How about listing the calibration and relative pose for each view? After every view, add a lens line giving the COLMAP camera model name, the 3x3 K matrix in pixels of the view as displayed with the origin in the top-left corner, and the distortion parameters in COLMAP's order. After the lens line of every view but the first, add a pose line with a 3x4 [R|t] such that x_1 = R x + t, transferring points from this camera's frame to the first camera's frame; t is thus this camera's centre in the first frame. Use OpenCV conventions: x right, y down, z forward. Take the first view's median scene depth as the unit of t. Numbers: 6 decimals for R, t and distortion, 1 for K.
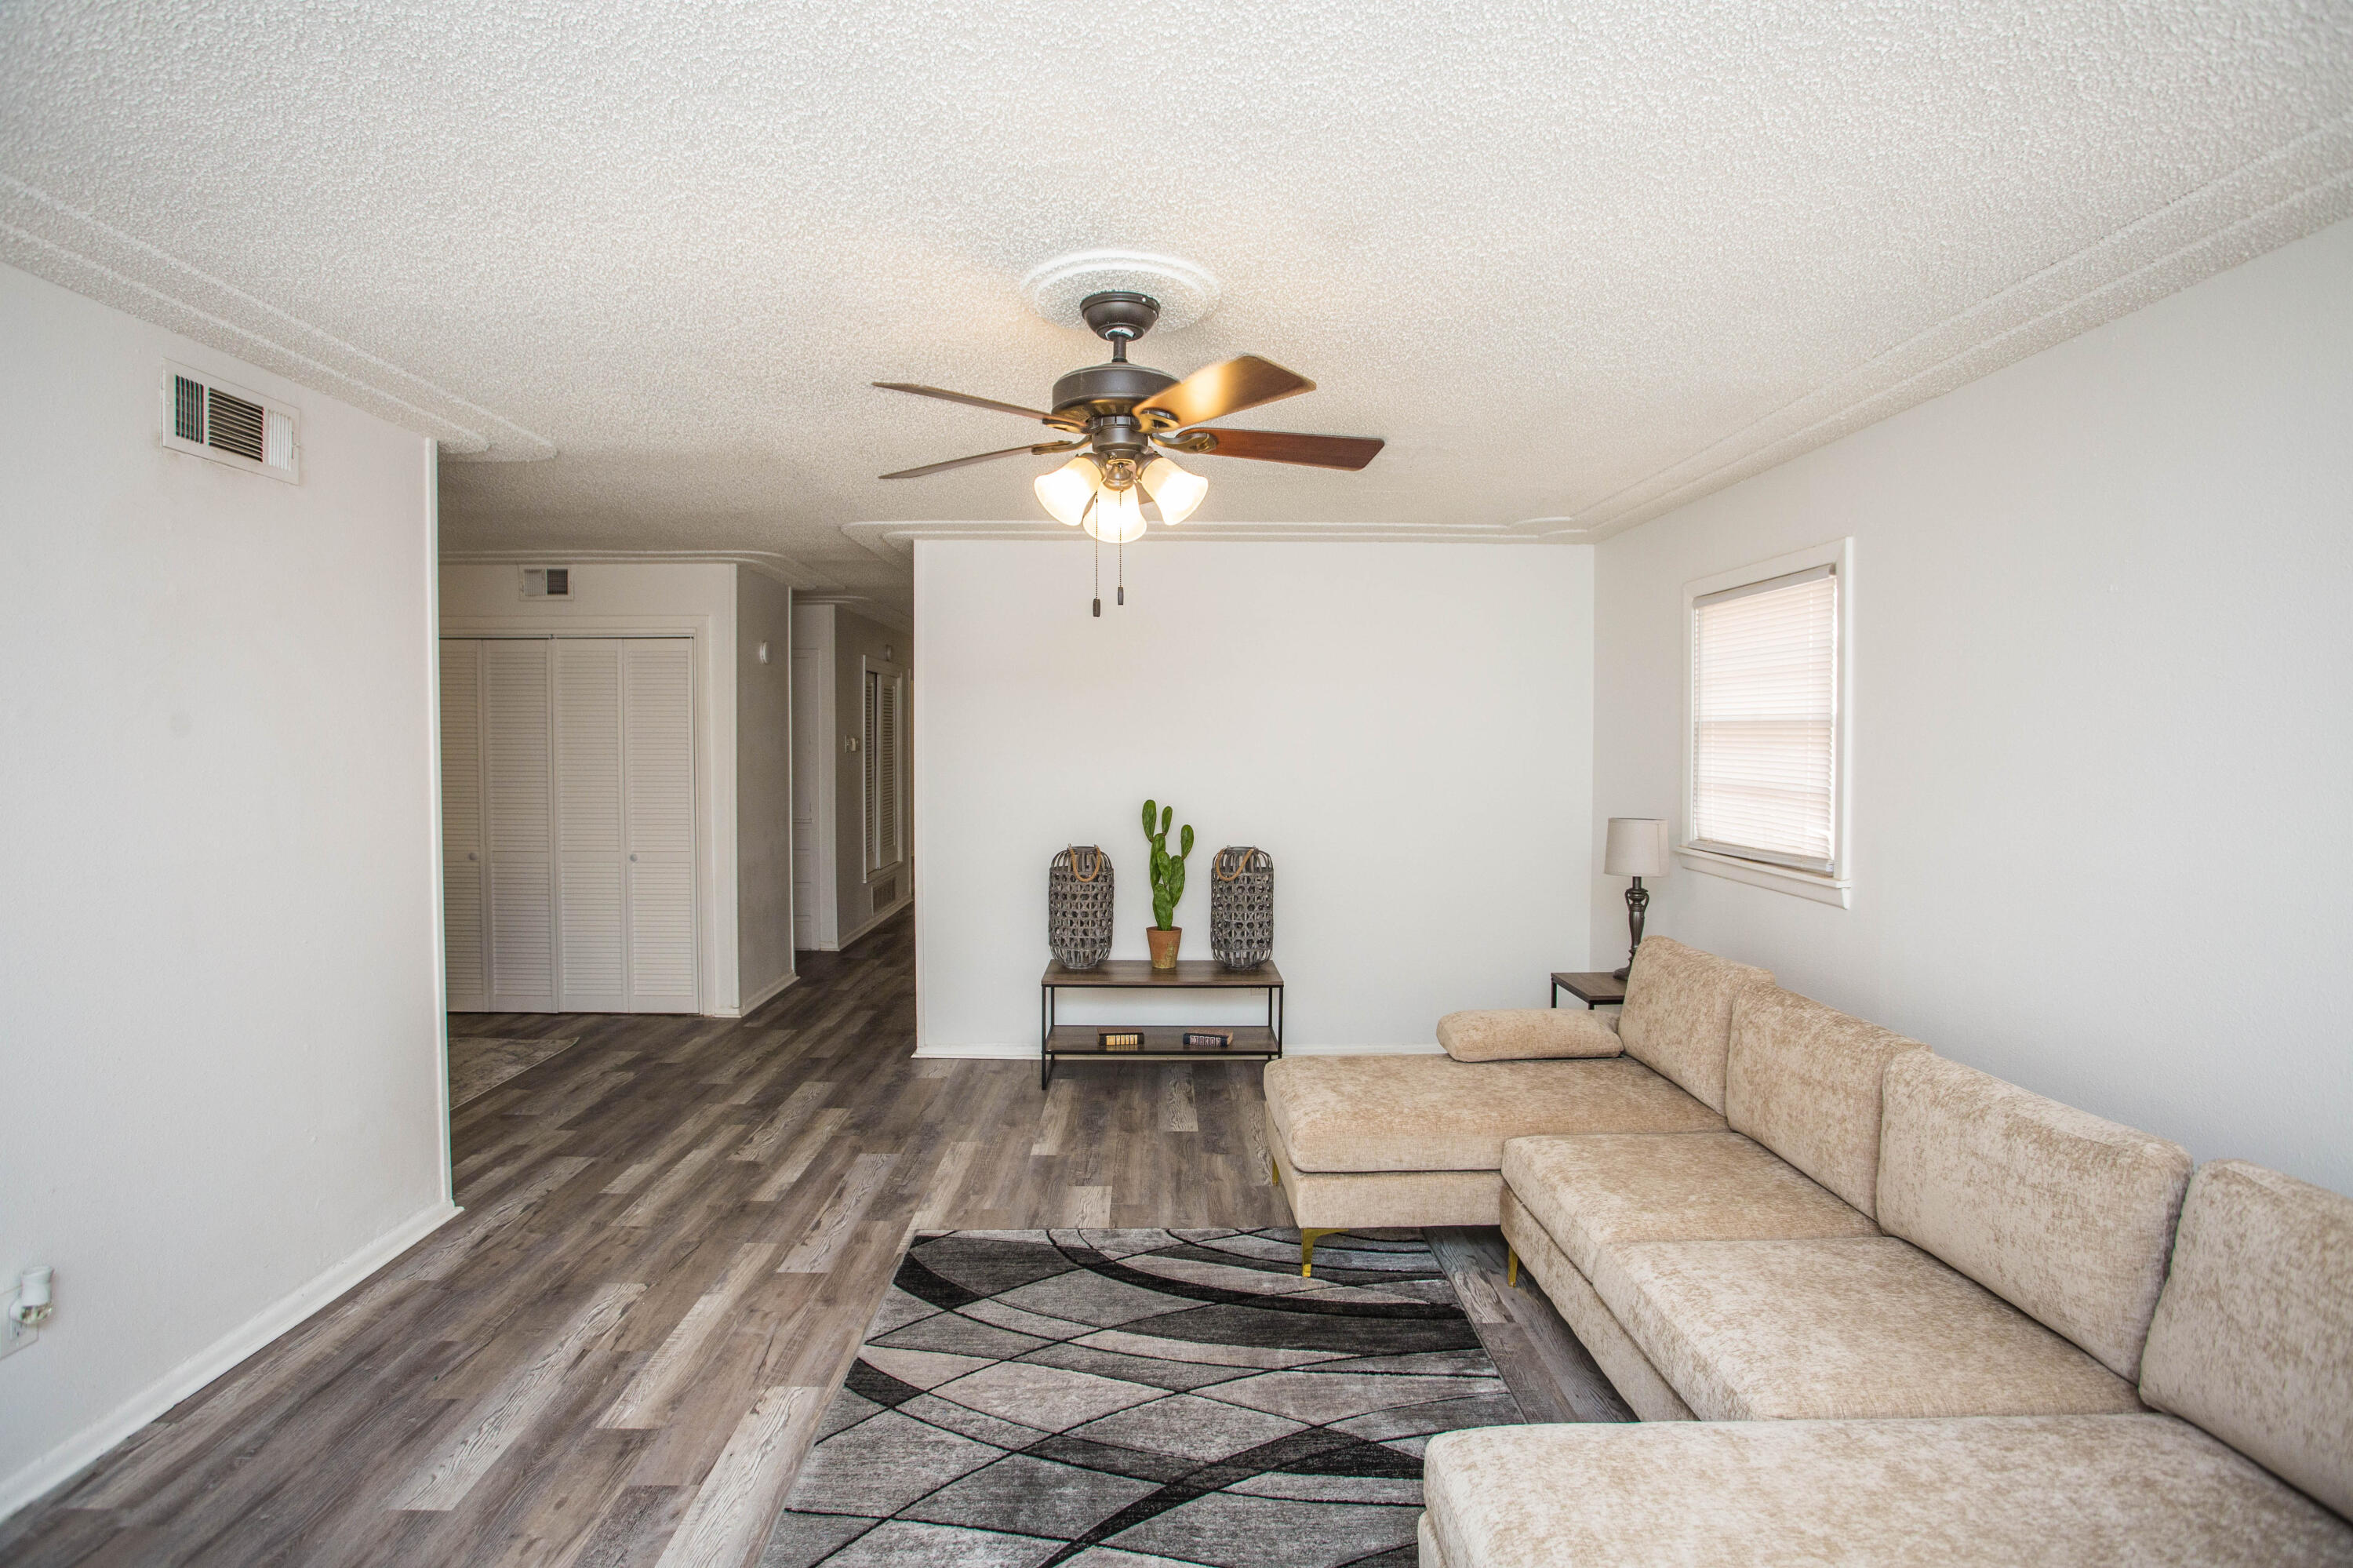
lens RADIAL K [[1151.3, 0, 1179.4], [0, 1151.3, 775.6], [0, 0, 1]] dist [-0.064632, 0.023752]
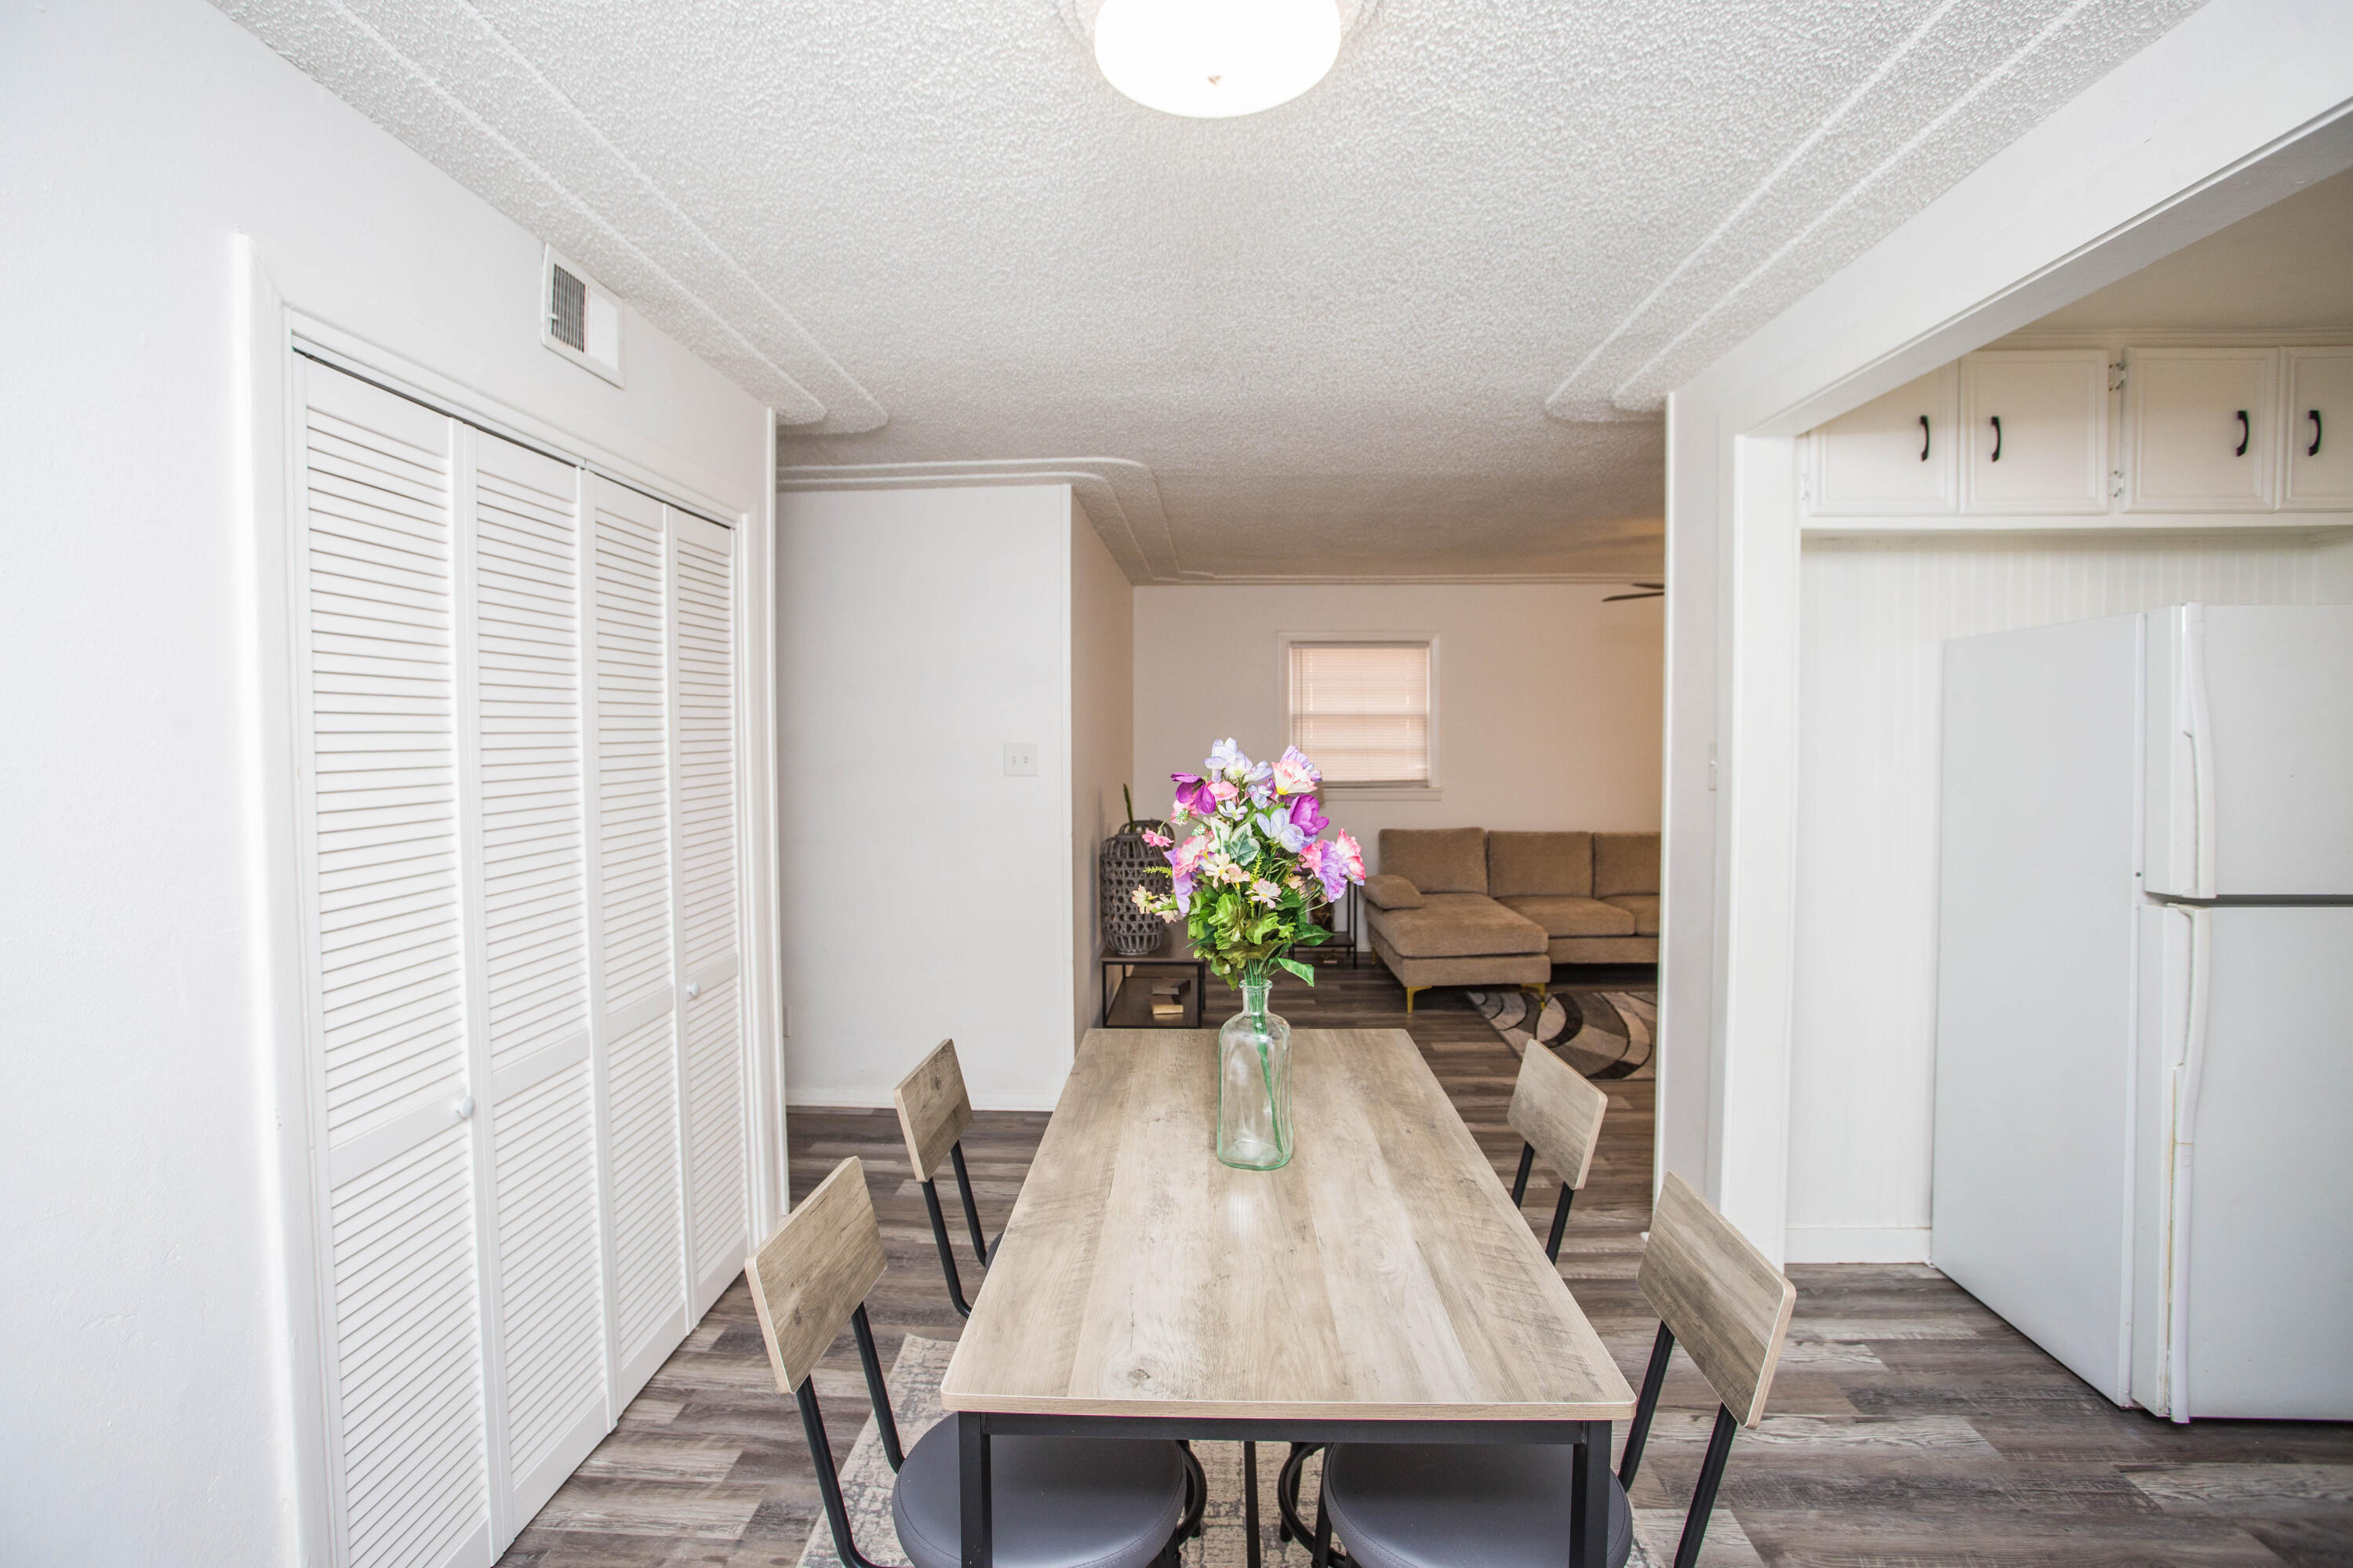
lens RADIAL K [[1151.3, 0, 1167.4], [0, 1151.3, 778.5], [0, 0, 1]] dist [-0.064632, 0.023752]
pose [[0.056069, -0.042310, 0.997530, -1.992361], [0.034706, 0.998580, 0.040404, -0.040504], [-0.997823, 0.032355, 0.057458, 1.666946]]
